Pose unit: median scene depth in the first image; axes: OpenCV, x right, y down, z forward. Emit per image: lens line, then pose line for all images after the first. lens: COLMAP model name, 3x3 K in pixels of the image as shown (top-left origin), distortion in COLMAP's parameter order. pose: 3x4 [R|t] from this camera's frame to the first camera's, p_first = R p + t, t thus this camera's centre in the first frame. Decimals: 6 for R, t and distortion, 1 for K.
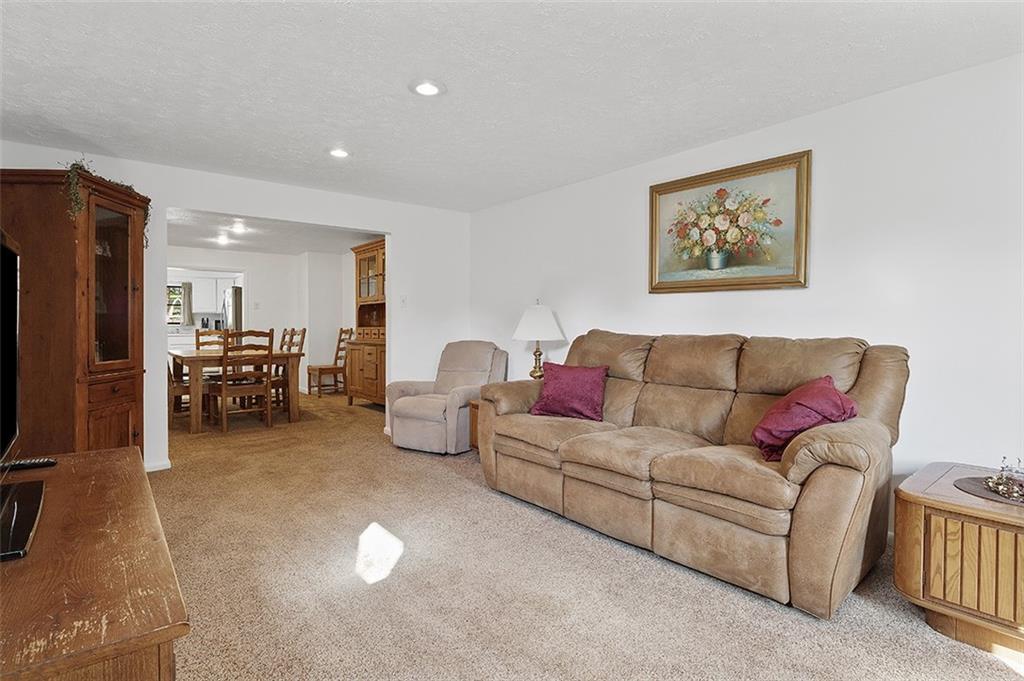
lens RADIAL K [[522.0, 0, 507.7], [0, 522.0, 326.7], [0, 0, 1]] dist [-0.002554, -0.000336]
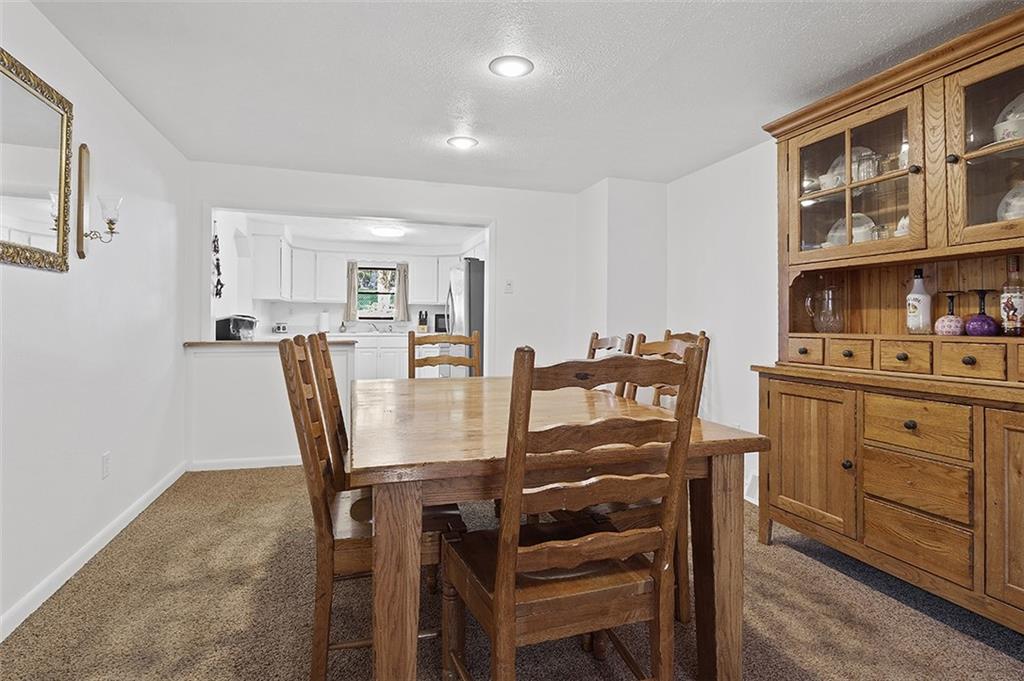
lens RADIAL K [[512.7, 0, 511.6], [0, 512.7, 321.6], [0, 0, 1]] dist [-0.001450, 0.000184]
pose [[0.938763, 0.009842, -0.344422, -0.721872], [-0.010466, 0.999945, 0.000047, -0.010860], [0.344403, 0.003561, 0.938815, 1.227379]]
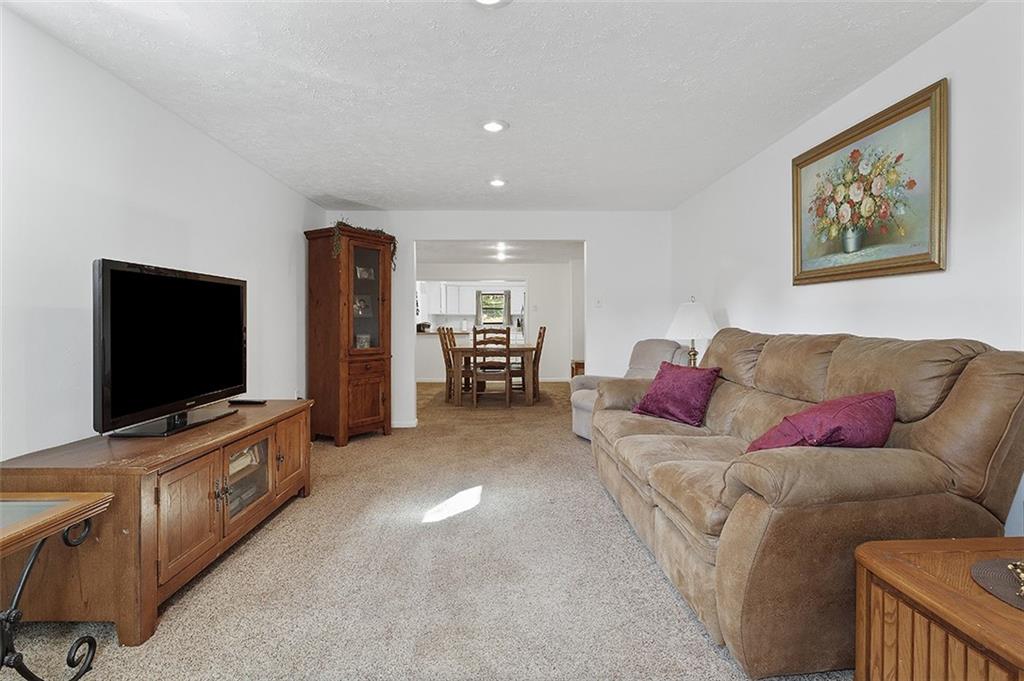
lens RADIAL K [[512.7, 0, 511.6], [0, 512.7, 321.6], [0, 0, 1]] dist [-0.001450, 0.000184]
pose [[0.798624, -0.005930, -0.601801, 0.453303], [0.001262, 0.999966, -0.008179, 0.001385], [0.601829, 0.005772, 0.798604, 0.067762]]
